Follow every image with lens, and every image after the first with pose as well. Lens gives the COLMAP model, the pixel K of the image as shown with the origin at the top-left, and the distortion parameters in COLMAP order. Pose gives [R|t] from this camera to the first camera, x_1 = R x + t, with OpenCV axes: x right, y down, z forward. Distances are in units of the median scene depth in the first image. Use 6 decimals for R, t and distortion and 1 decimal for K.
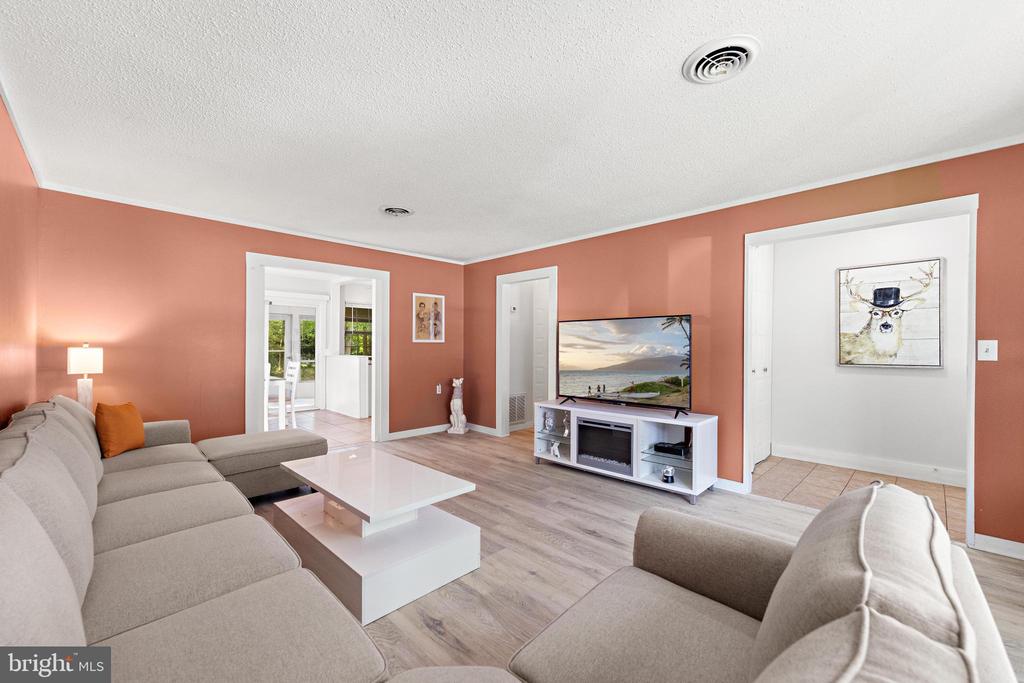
lens RADIAL K [[405.4, 0, 516.4], [0, 405.4, 345.7], [0, 0, 1]] dist [0.010486, 0.000078]
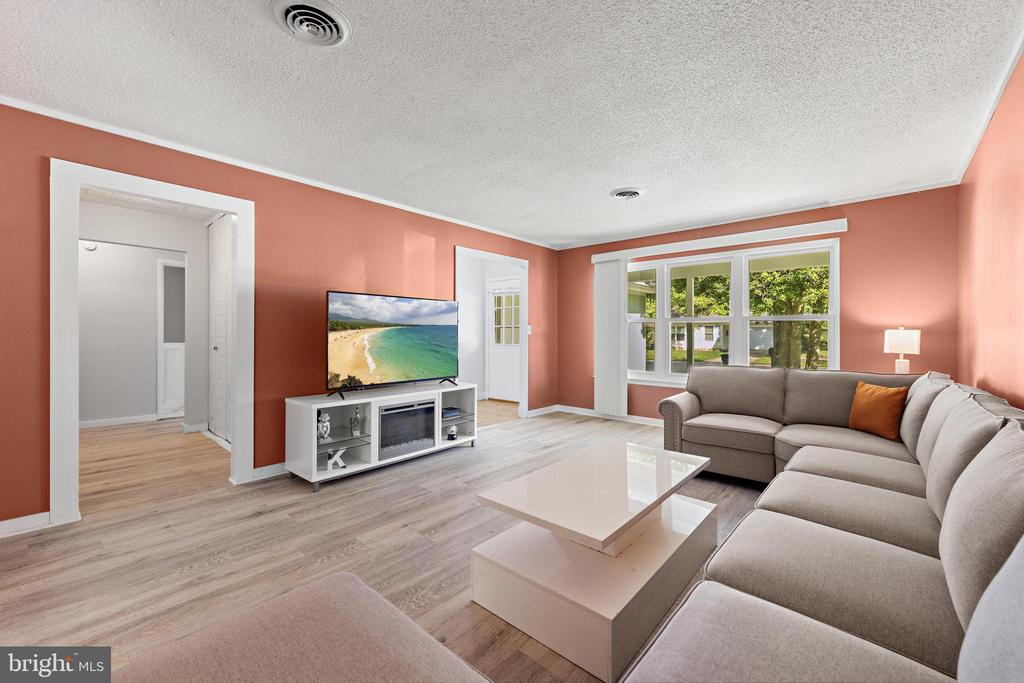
lens RADIAL K [[414.1, 0, 512.7], [0, 414.1, 334.8], [0, 0, 1]] dist [0.005628, -0.000300]
pose [[-0.035294, -0.009797, 0.999329, -0.780785], [-0.006280, 0.999934, 0.009581, 0.014348], [-0.999357, -0.005937, -0.035353, 0.801088]]
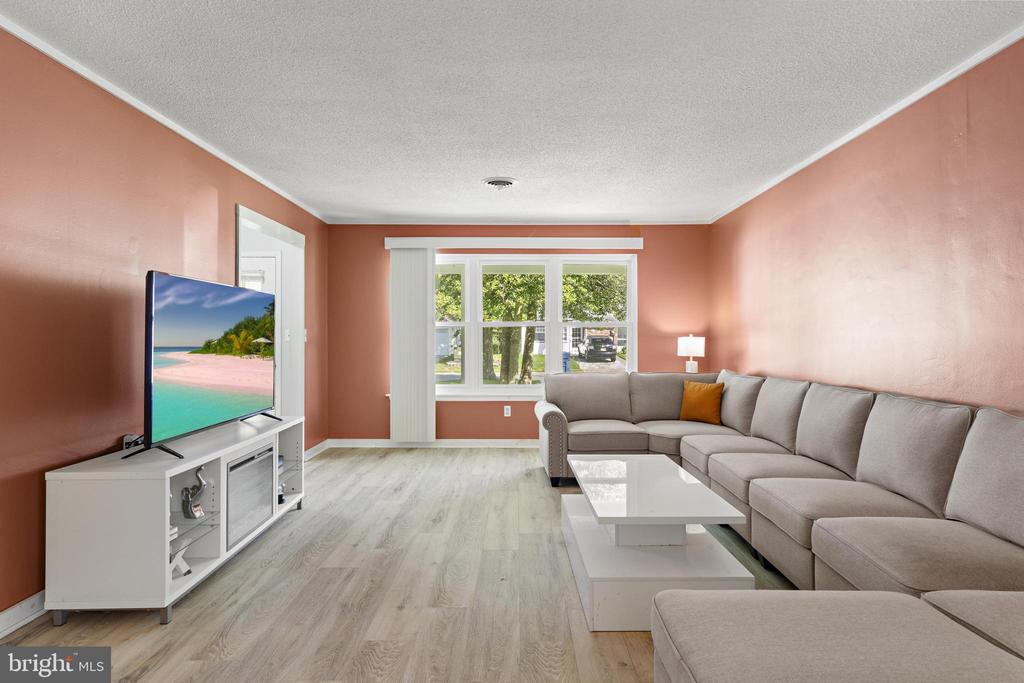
lens RADIAL K [[576.3, 0, 507.4], [0, 576.3, 338.8], [0, 0, 1]] dist [0.006415, -0.001115]
pose [[-0.687916, -0.009131, 0.725733, -0.689386], [-0.006610, 0.999958, 0.006316, 0.005315], [-0.725760, -0.000452, -0.687948, 1.336655]]
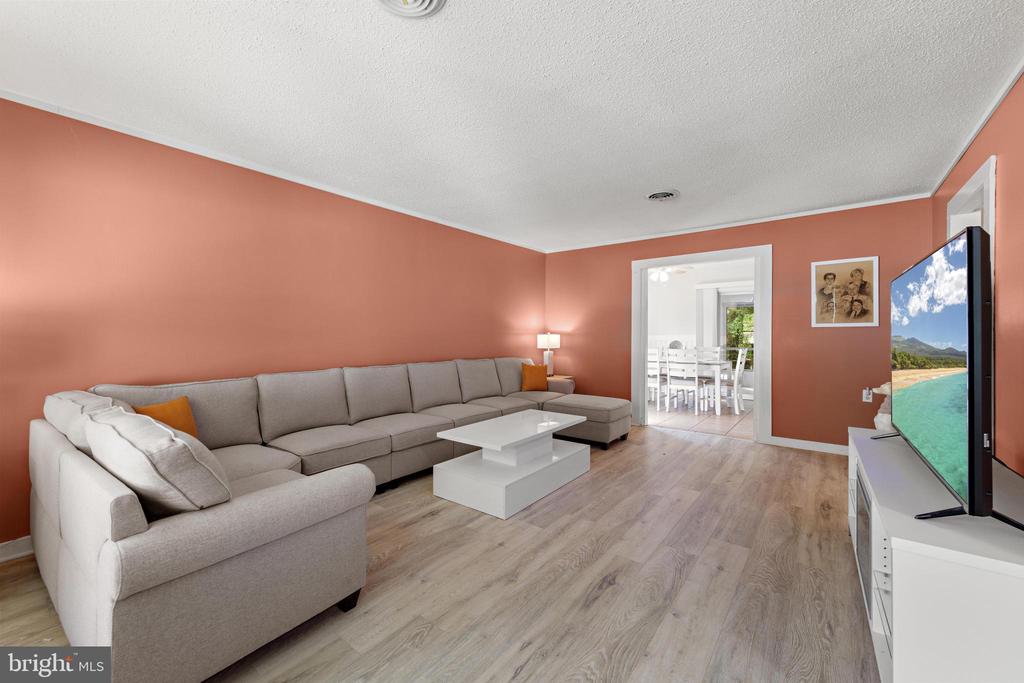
lens RADIAL K [[405.4, 0, 526.2], [0, 405.4, 329.6], [0, 0, 1]] dist [0.010486, 0.000078]
pose [[0.142388, -0.017485, -0.989656, 0.650997], [0.000596, 0.999845, -0.017579, 0.013908], [0.989811, 0.001914, 0.142377, 0.542023]]
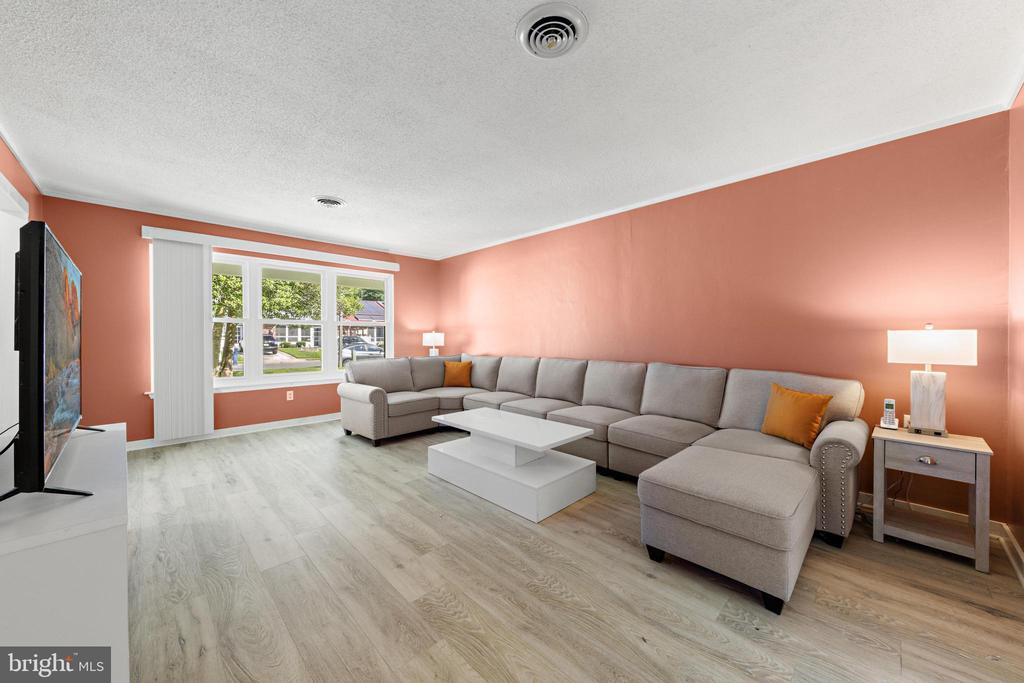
lens RADIAL K [[379.2, 0, 515.4], [0, 379.2, 339.5], [0, 0, 1]] dist [-0.001681, -0.000412]
pose [[-0.999888, -0.007538, 0.012928, -0.261949], [-0.007438, 0.999942, 0.007735, 0.019299], [-0.012986, 0.007638, -0.999887, 1.464786]]
